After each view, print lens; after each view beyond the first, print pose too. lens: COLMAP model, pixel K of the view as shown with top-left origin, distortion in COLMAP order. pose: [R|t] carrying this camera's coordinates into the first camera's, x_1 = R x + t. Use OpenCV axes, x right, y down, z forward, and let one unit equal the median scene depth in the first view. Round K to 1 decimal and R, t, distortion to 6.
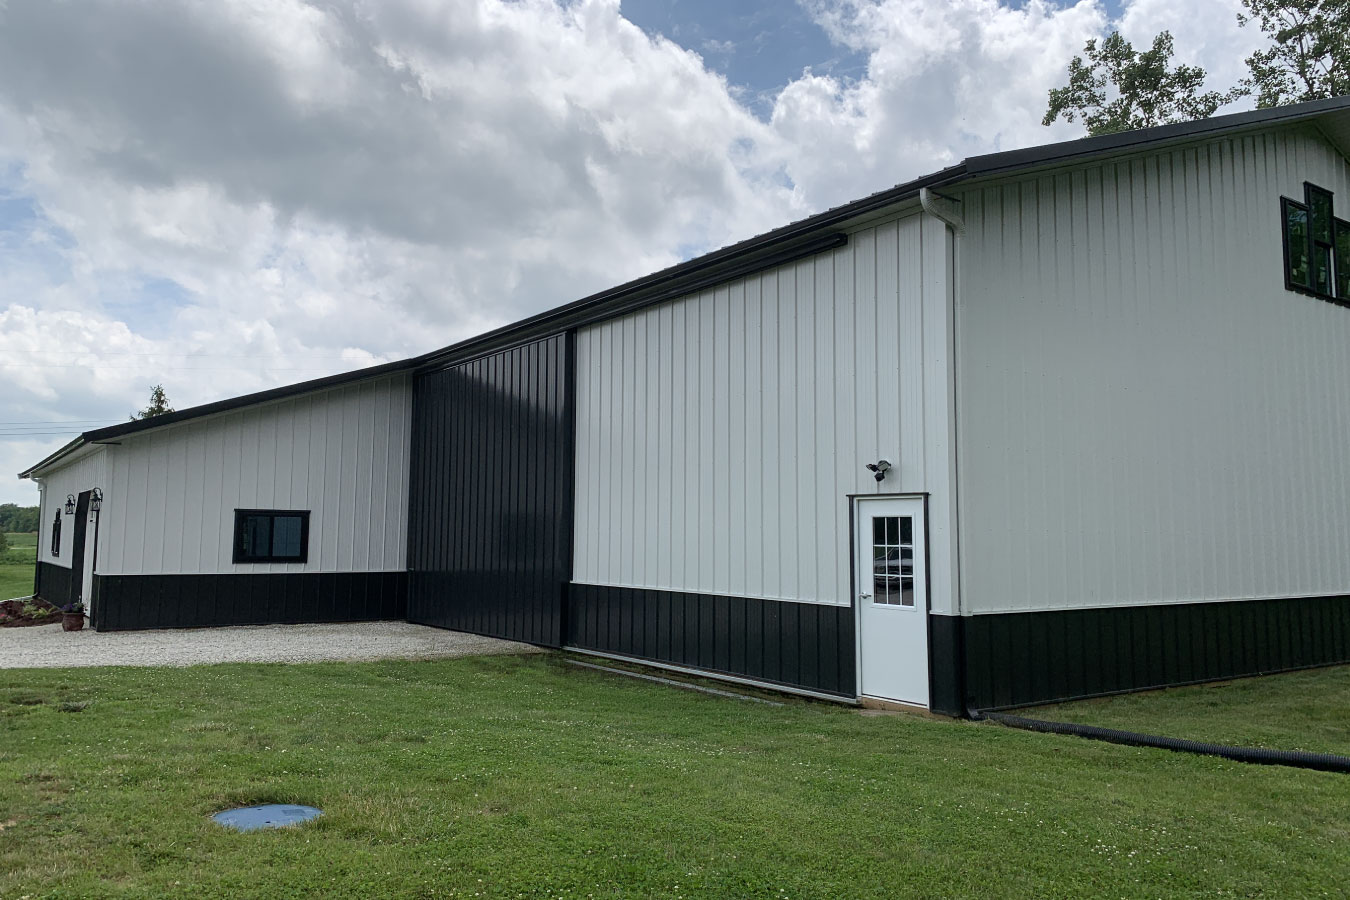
lens RADIAL K [[1018.2, 0, 647.4], [0, 1018.2, 446.8], [0, 0, 1]] dist [0.041226, -0.077644]
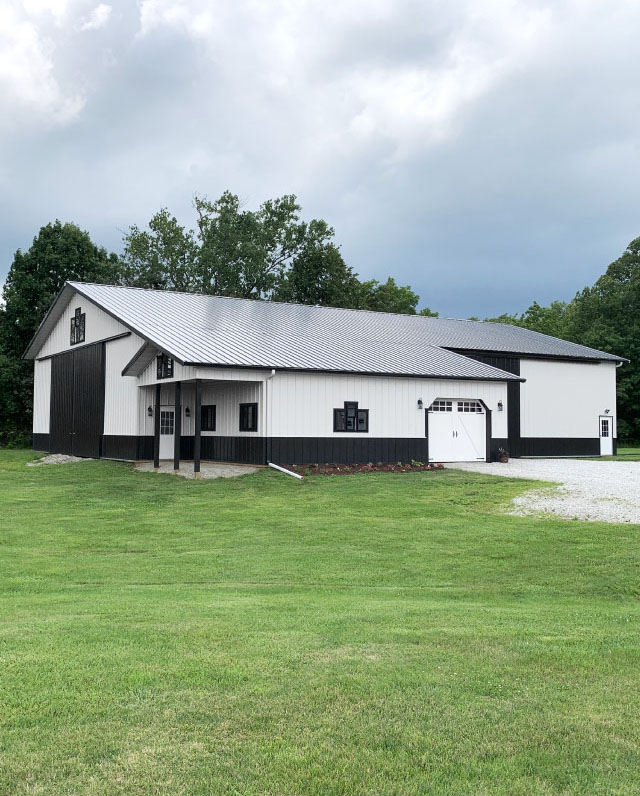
lens RADIAL K [[796.0, 0, 261.7], [0, 796.0, 397.1], [0, 0, 1]] dist [0.052293, -0.005020]
pose [[0.117015, 0.037786, 0.992411, -3.860634], [-0.092144, 0.995379, -0.027034, 0.212983], [-0.988846, -0.088282, 0.119956, 2.147228]]
